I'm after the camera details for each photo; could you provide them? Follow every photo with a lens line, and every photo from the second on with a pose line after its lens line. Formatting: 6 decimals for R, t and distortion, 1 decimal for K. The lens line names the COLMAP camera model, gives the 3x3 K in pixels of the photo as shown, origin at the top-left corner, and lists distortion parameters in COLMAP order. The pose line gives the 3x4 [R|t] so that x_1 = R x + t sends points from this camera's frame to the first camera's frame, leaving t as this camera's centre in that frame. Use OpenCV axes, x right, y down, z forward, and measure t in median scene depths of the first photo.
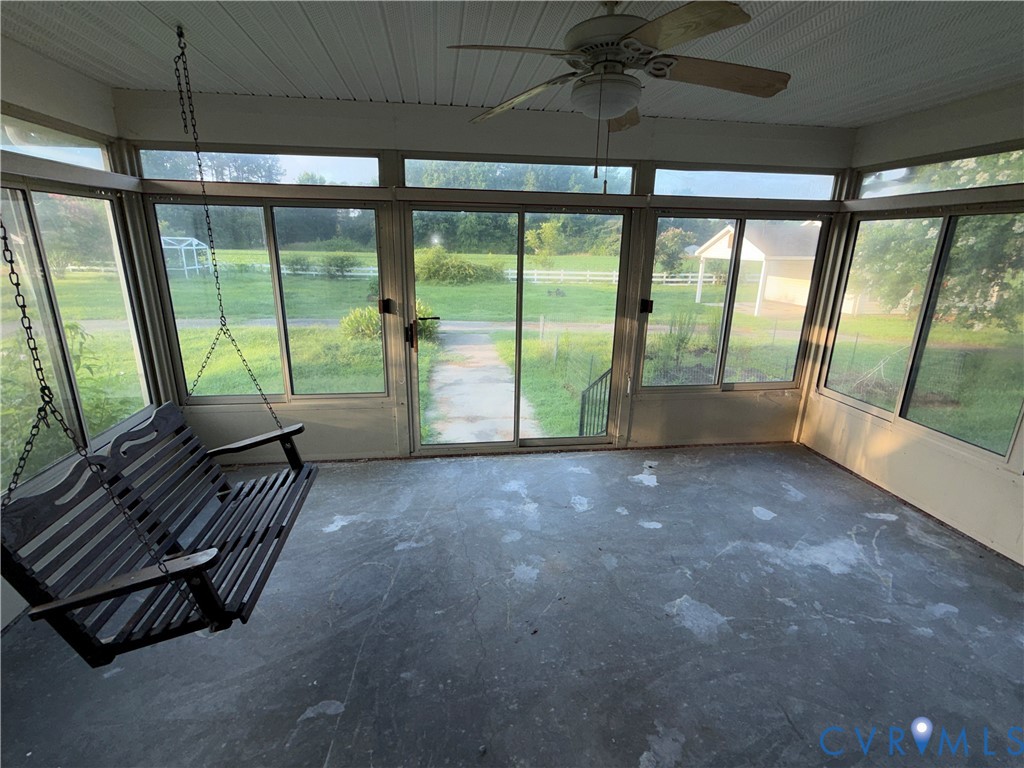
lens RADIAL K [[489.9, 0, 512.0], [0, 489.9, 384.0], [0, 0, 1]] dist [0.003398, 0.000178]
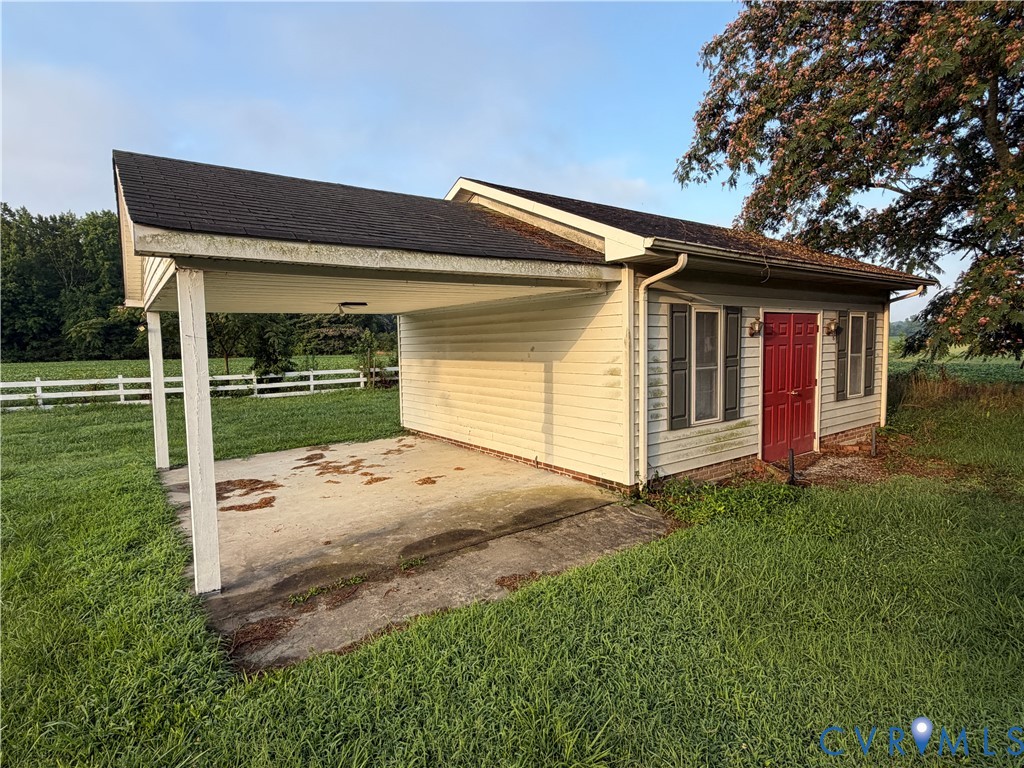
lens RADIAL K [[537.7, 0, 507.7], [0, 537.7, 386.3], [0, 0, 1]] dist [-0.000230, -0.000302]
pose [[0.884181, -0.070011, 0.461868, 0.288920], [0.160172, 0.974206, -0.158955, -0.090956], [-0.438826, 0.214524, 0.872589, 0.439129]]
